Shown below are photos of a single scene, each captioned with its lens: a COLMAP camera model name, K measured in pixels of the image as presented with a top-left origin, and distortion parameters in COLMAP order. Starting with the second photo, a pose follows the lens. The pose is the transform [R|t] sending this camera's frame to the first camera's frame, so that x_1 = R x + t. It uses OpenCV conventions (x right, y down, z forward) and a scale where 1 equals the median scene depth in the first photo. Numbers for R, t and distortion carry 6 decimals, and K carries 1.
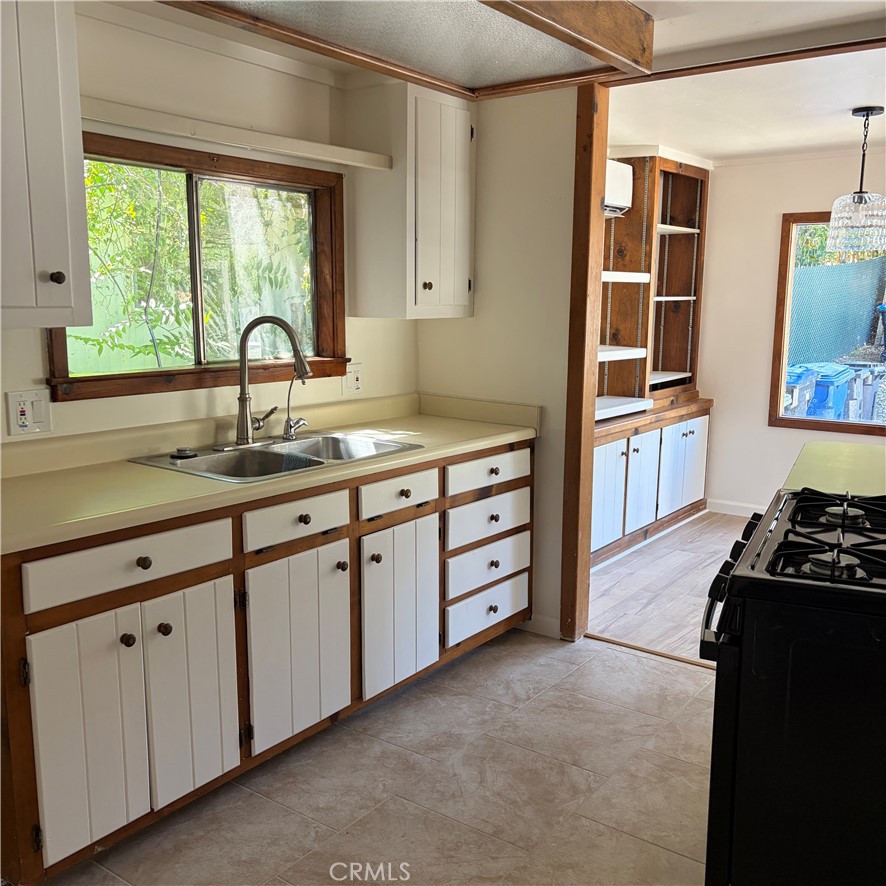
lens RADIAL K [[880.0, 0, 443.0], [0, 880.0, 443.0], [0, 0, 1]] dist [0.047854, -0.042640]
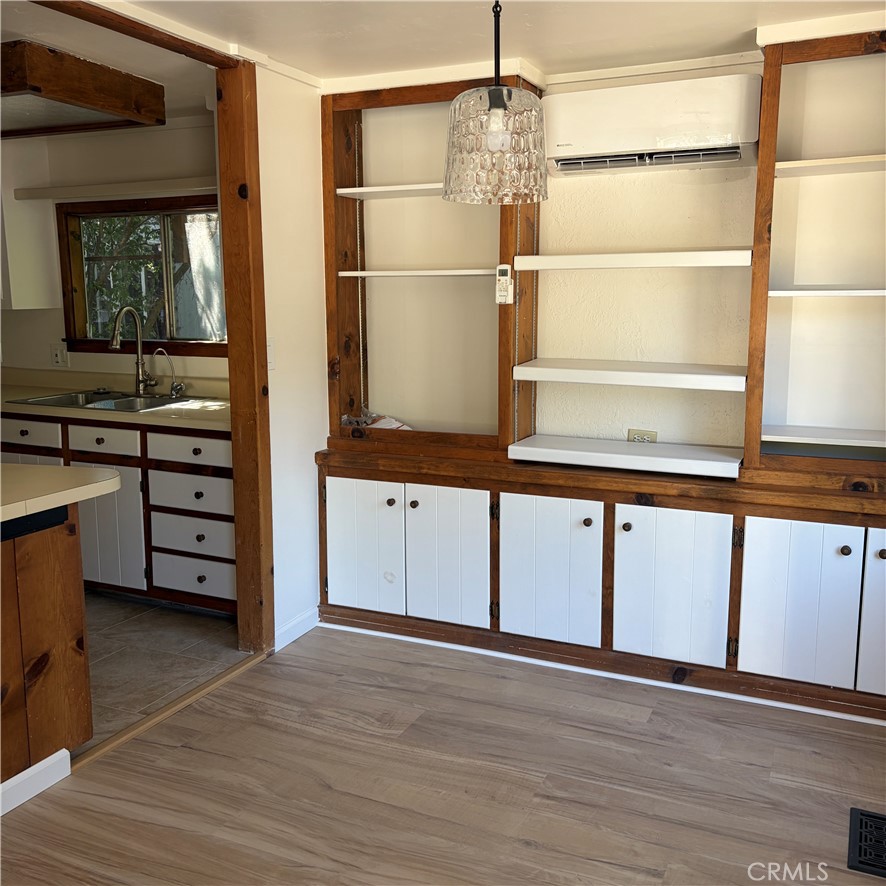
lens RADIAL K [[880.0, 0, 443.0], [0, 880.0, 443.0], [0, 0, 1]] dist [0.047854, -0.042640]
pose [[0.207677, 0.148863, -0.966804, 1.272932], [-0.159590, 0.980267, 0.116655, -0.166712], [0.965091, 0.130066, 0.227336, 1.128084]]
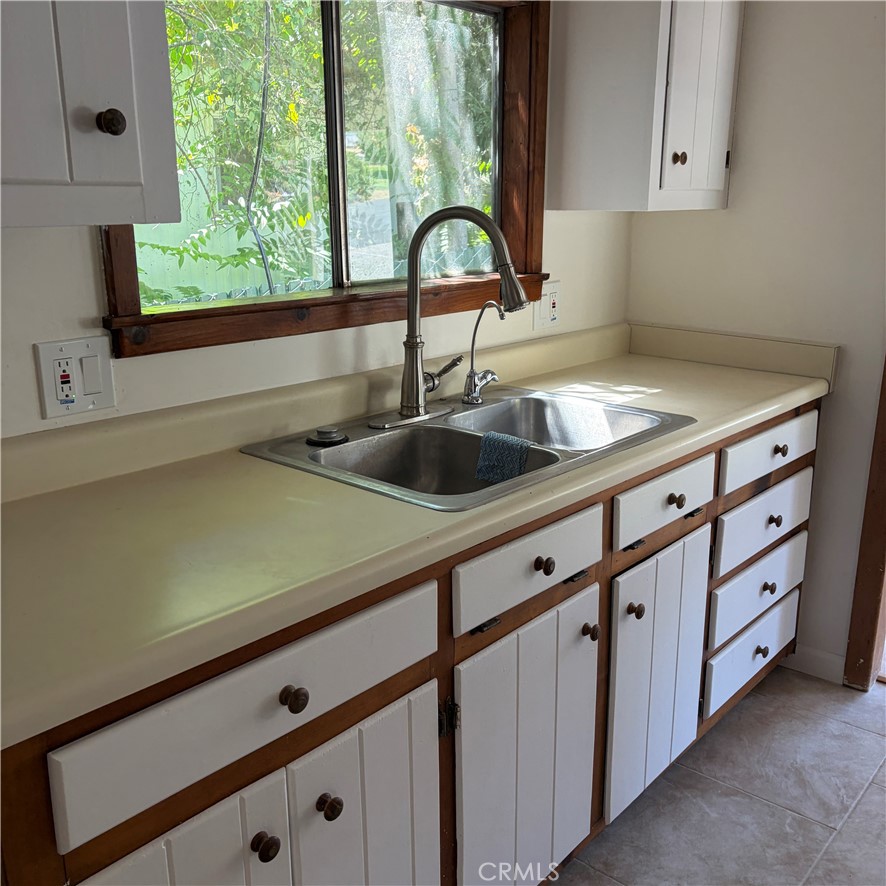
lens RADIAL K [[880.0, 0, 443.0], [0, 880.0, 443.0], [0, 0, 1]] dist [0.047854, -0.042640]
pose [[0.996675, 0.012122, -0.080572, -0.147282], [-0.003825, 0.994742, 0.102342, -0.042093], [0.081389, -0.101693, 0.991481, 0.359494]]
